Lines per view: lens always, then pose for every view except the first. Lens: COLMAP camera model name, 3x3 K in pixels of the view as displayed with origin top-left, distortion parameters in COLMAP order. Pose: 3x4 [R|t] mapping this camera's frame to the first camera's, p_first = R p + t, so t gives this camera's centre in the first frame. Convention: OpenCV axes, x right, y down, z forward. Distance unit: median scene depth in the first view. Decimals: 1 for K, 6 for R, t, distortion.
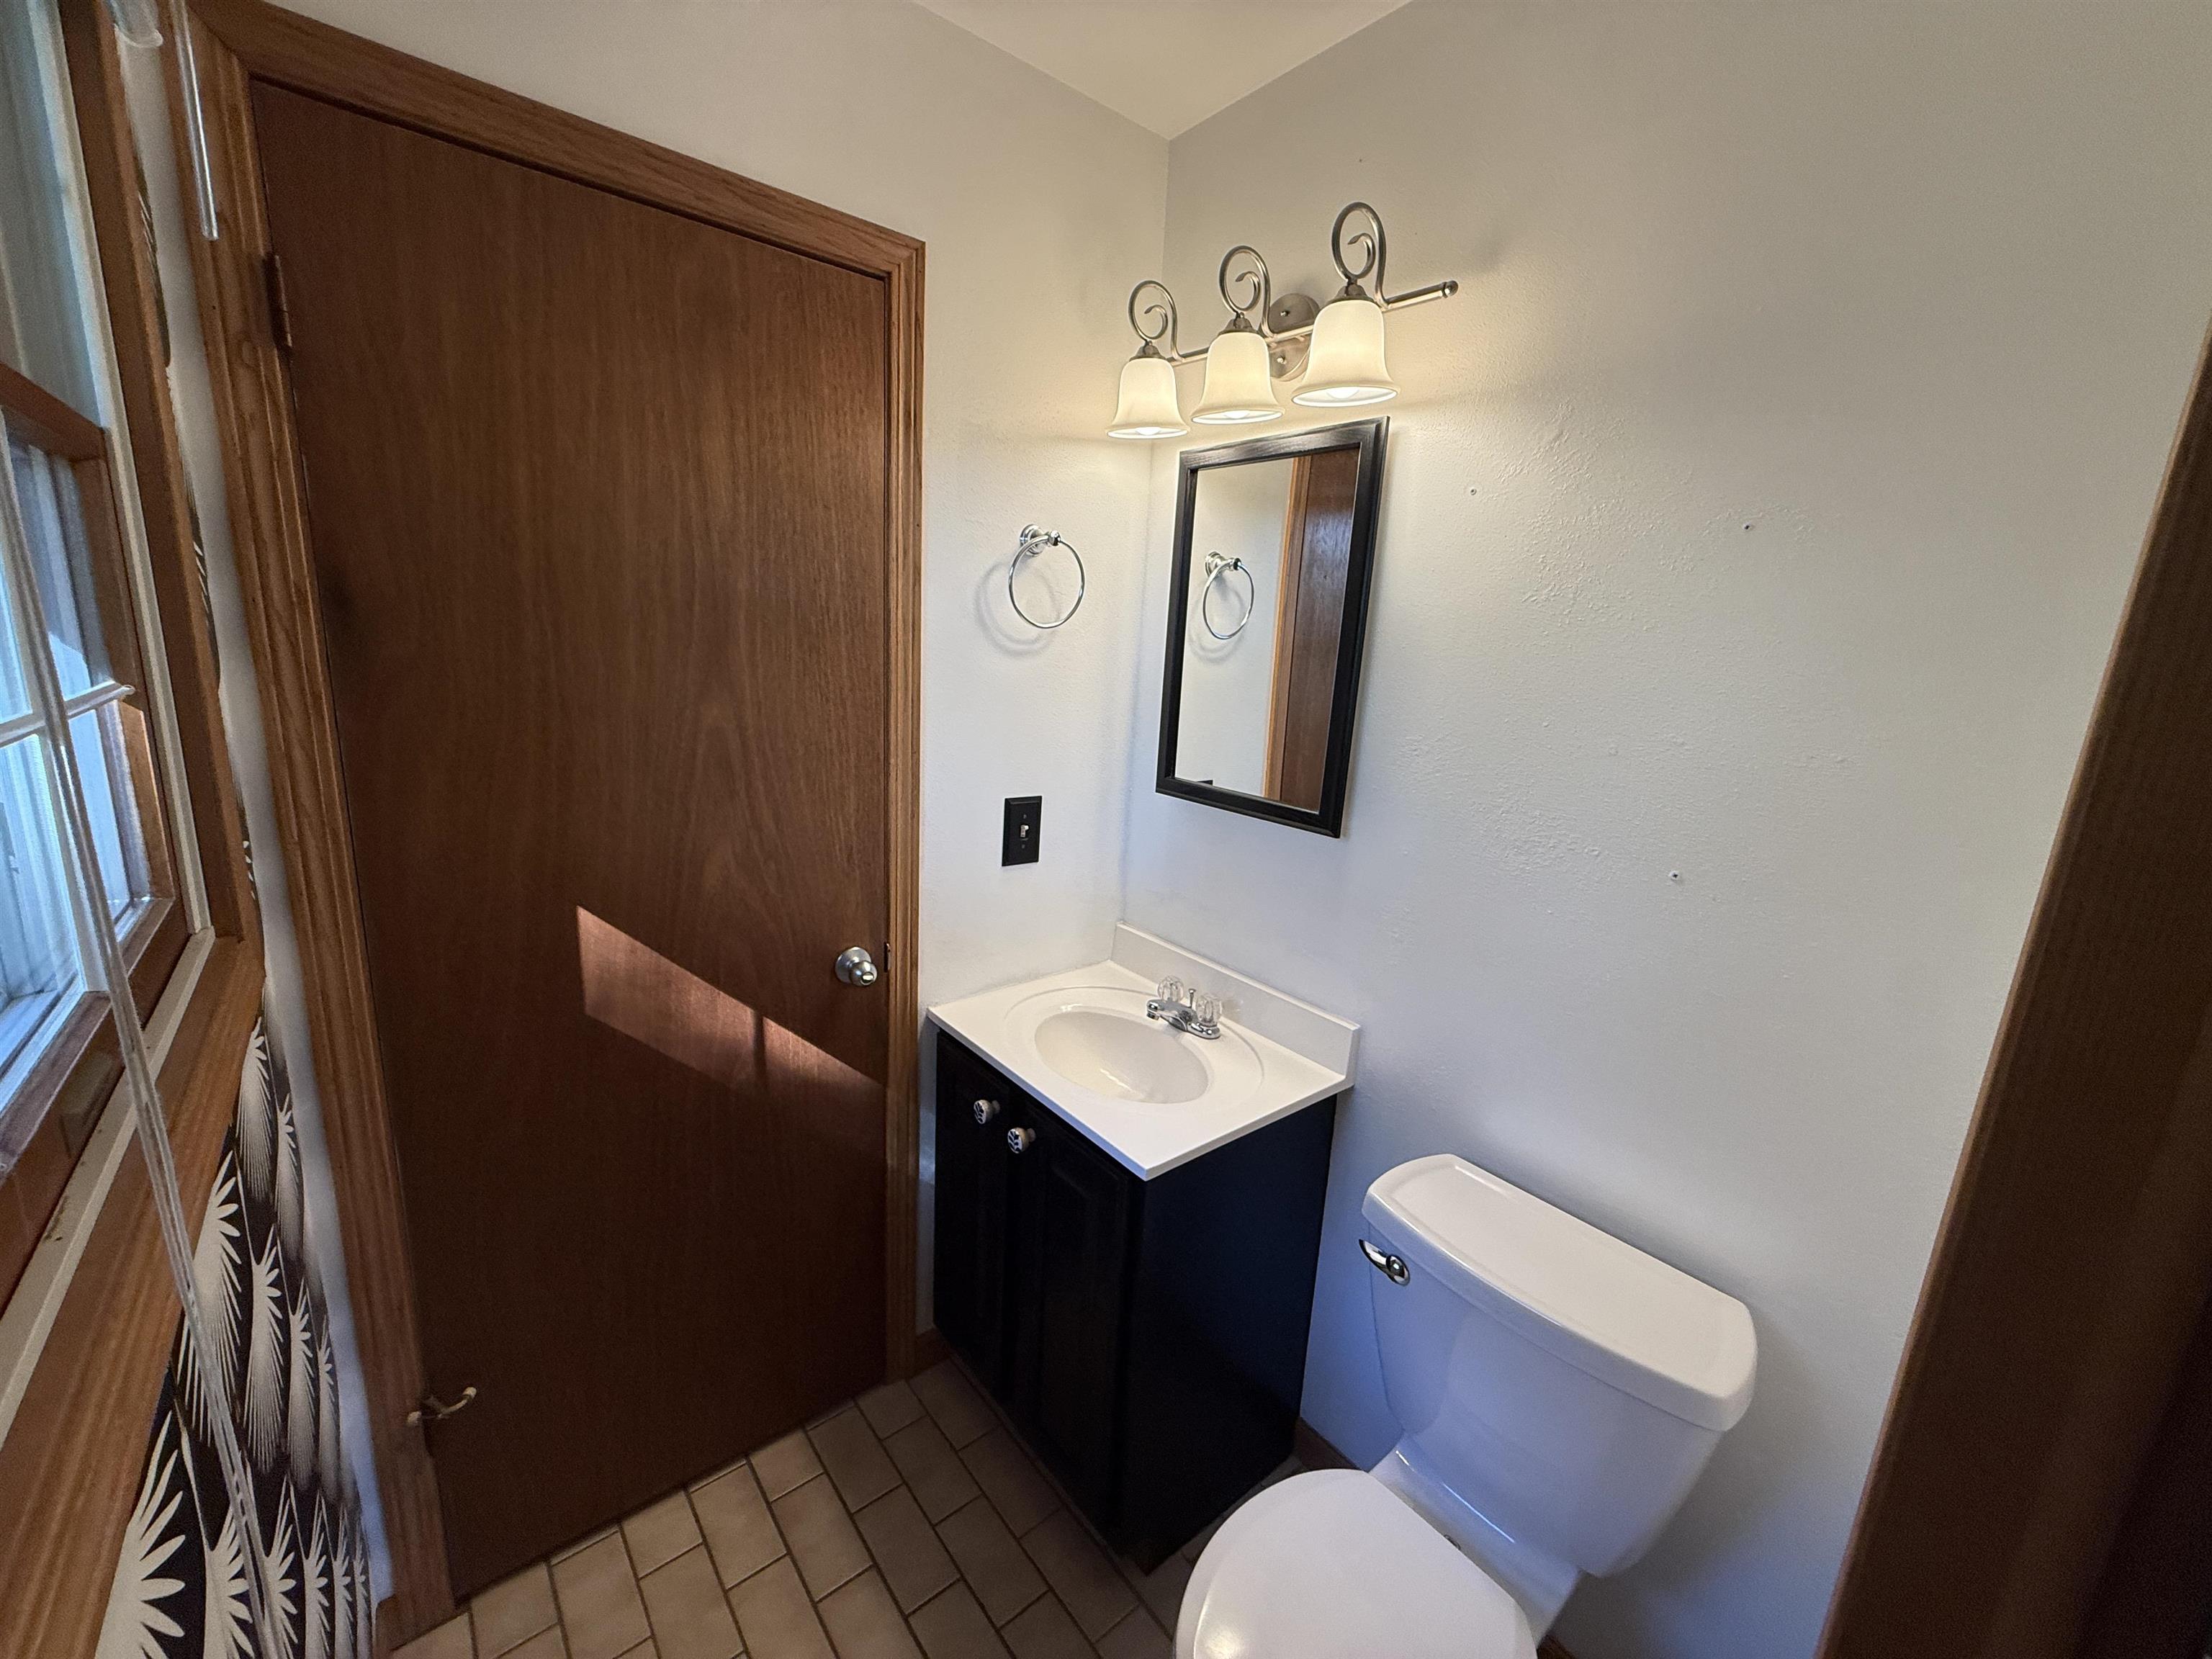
lens RADIAL K [[878.1, 0, 1105.4], [0, 878.1, 839.3], [0, 0, 1]] dist [0.000465, -0.000183]
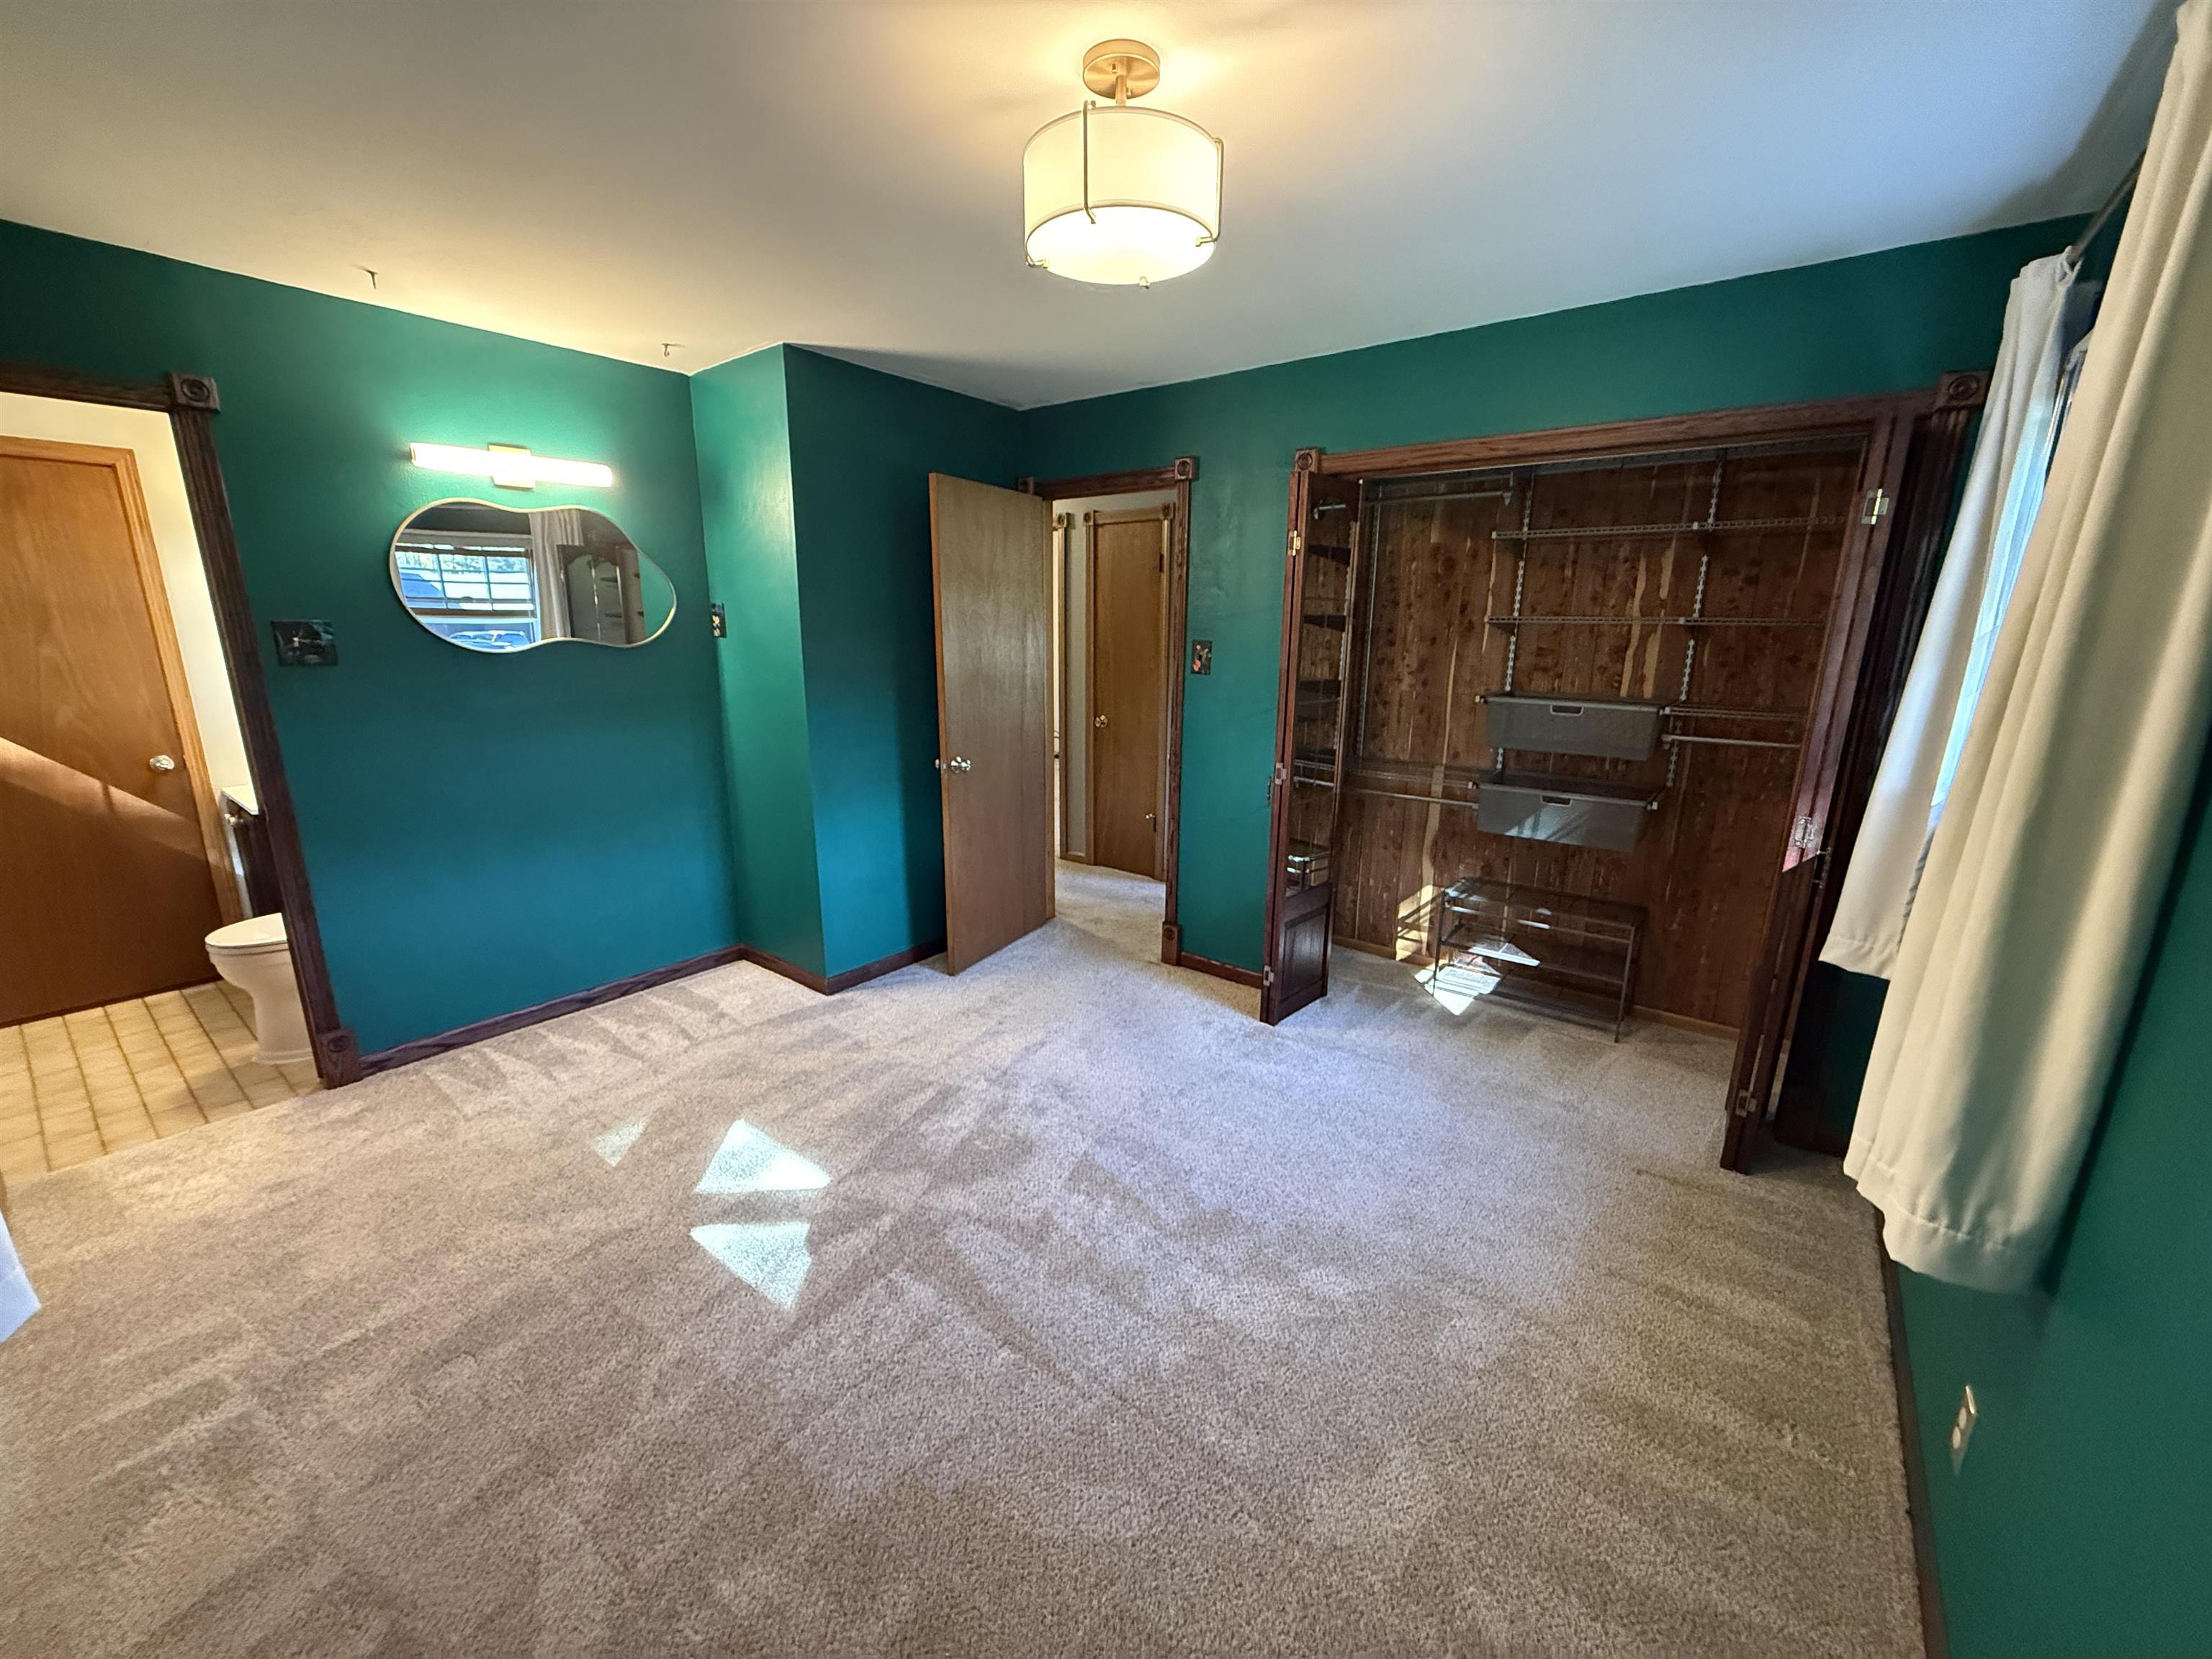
lens RADIAL K [[878.1, 0, 1100.7], [0, 878.1, 837.4], [0, 0, 1]] dist [0.000465, -0.000183]
pose [[0.974831, -0.097511, 0.200490, 1.705508], [0.091729, 0.995060, 0.037955, 0.499782], [-0.203201, -0.018609, 0.978960, -1.816992]]
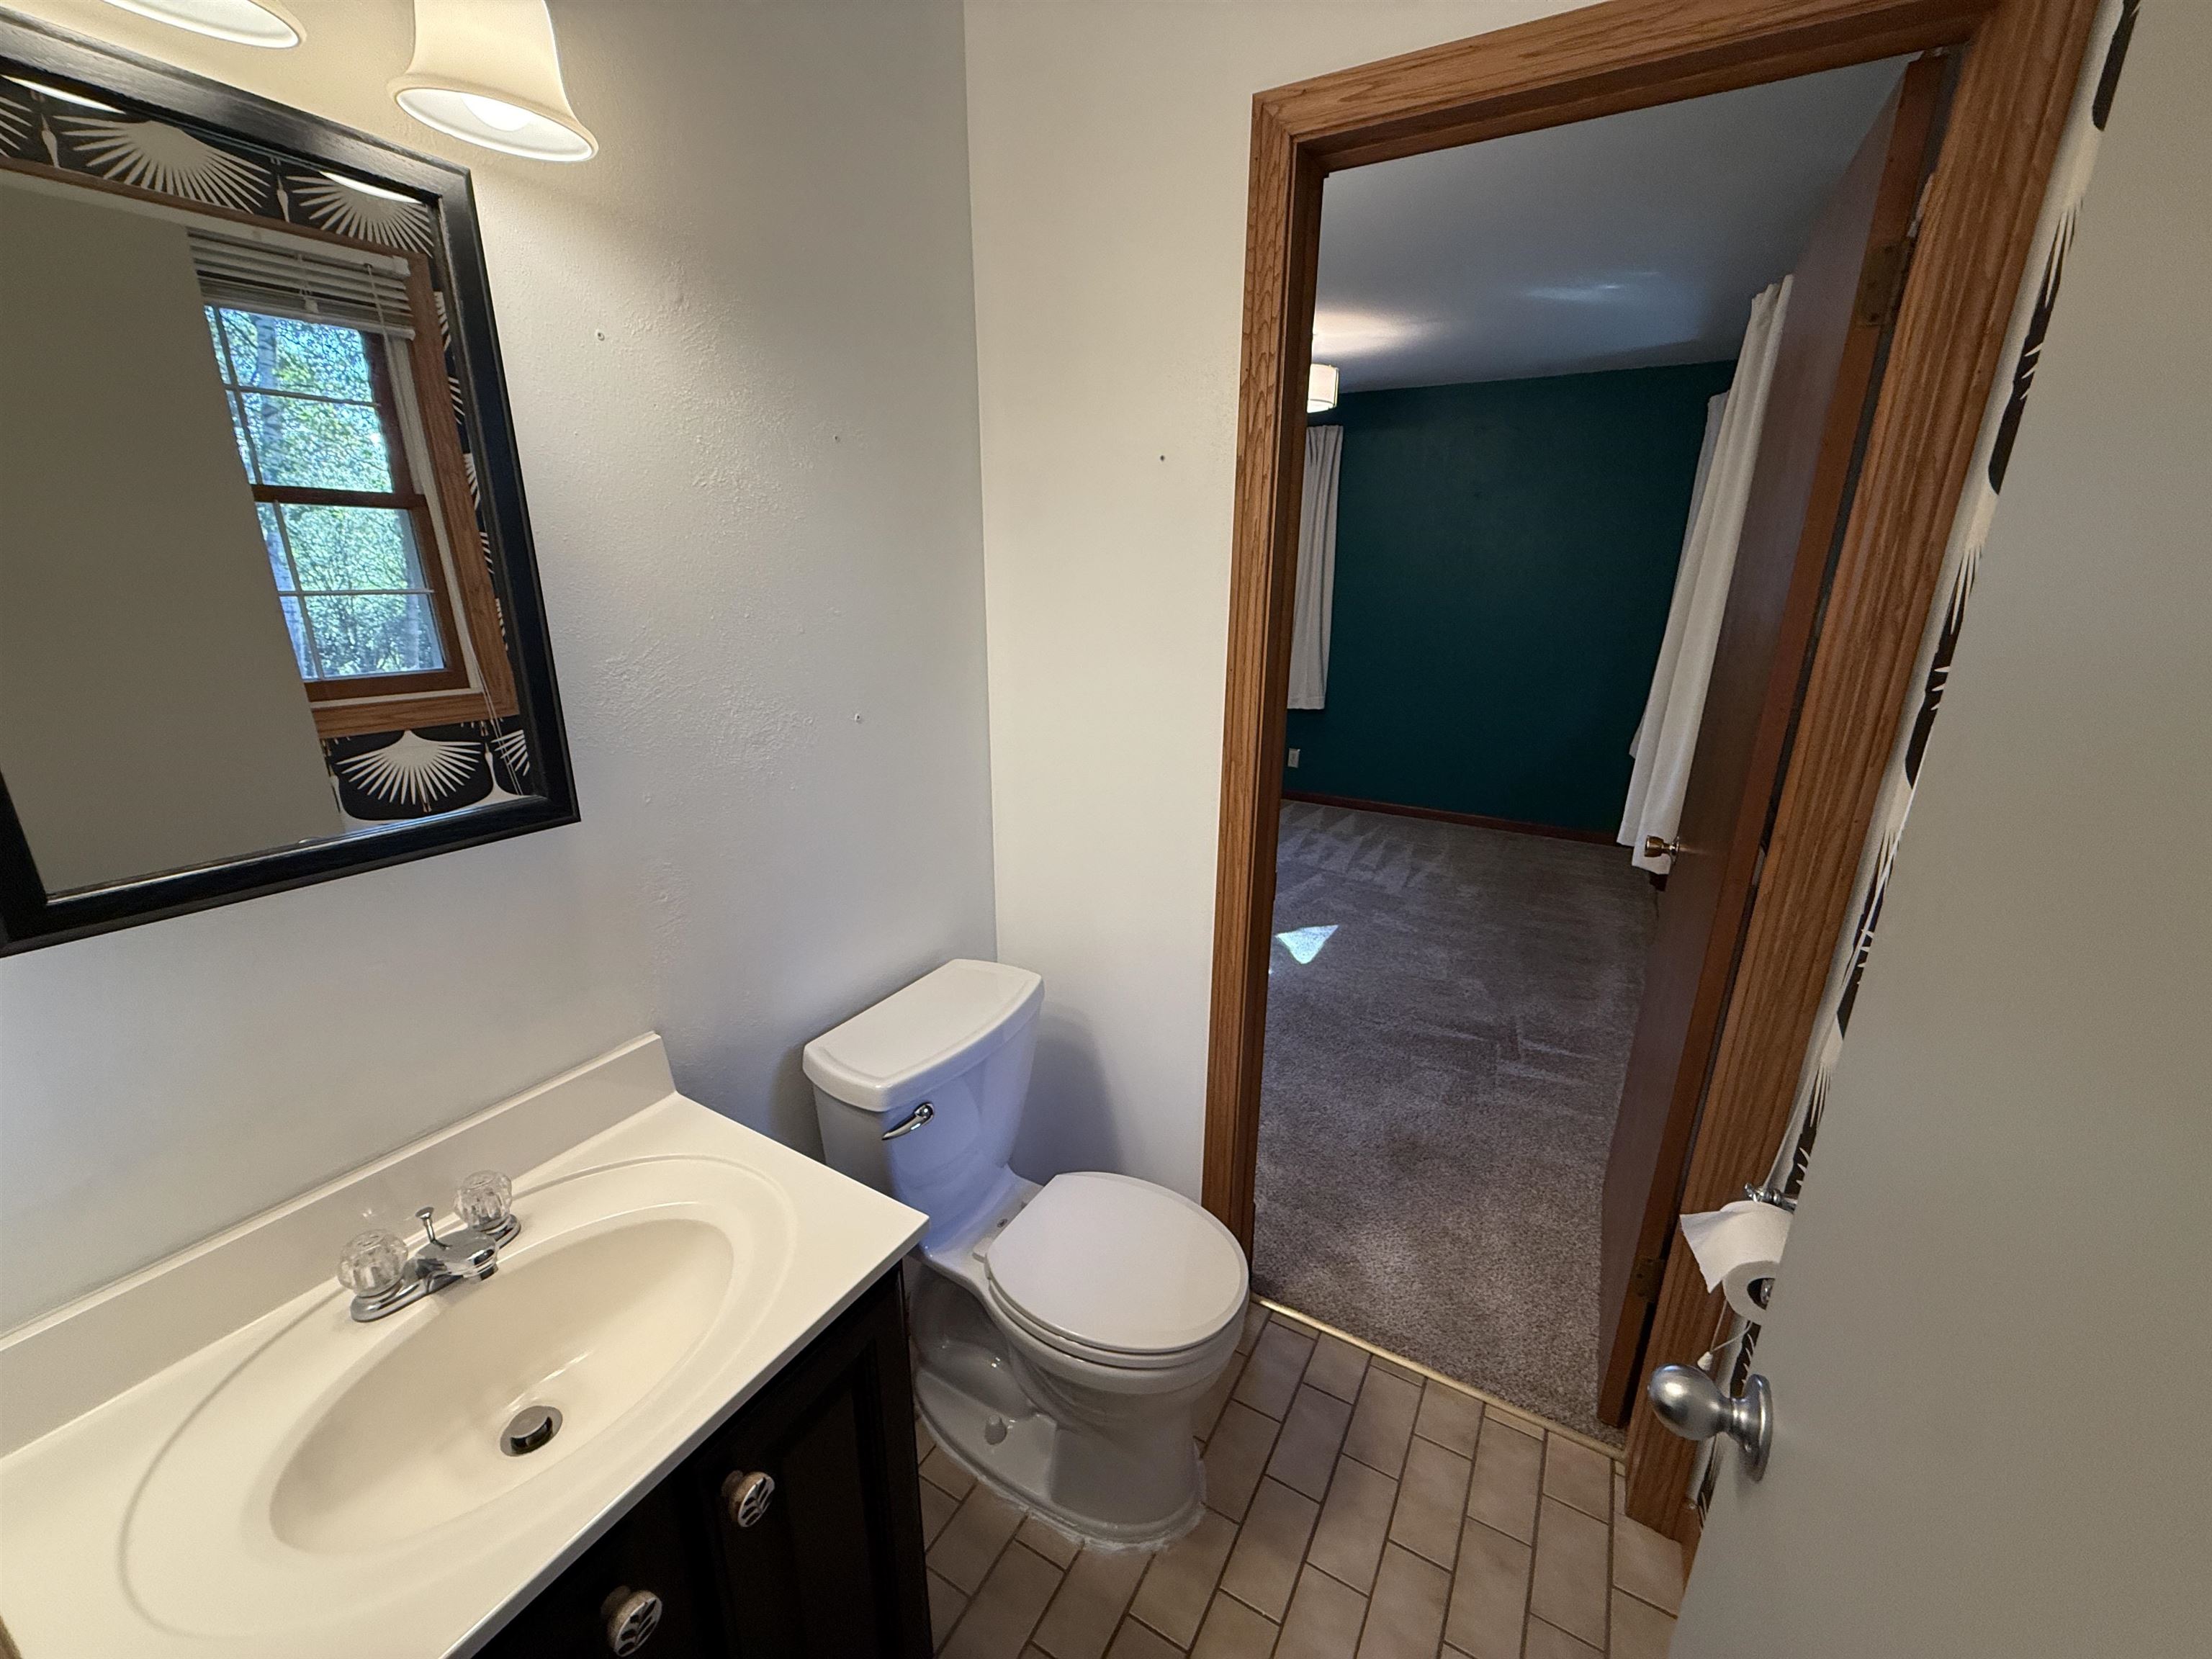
lens RADIAL K [[878.1, 0, 1099.8], [0, 878.1, 832.1], [0, 0, 1]] dist [0.000465, -0.000183]
pose [[-0.347414, -0.329485, 0.877920, -0.487179], [0.182698, 0.894511, 0.408010, -0.198634], [-0.919742, 0.302142, -0.250569, 0.771395]]
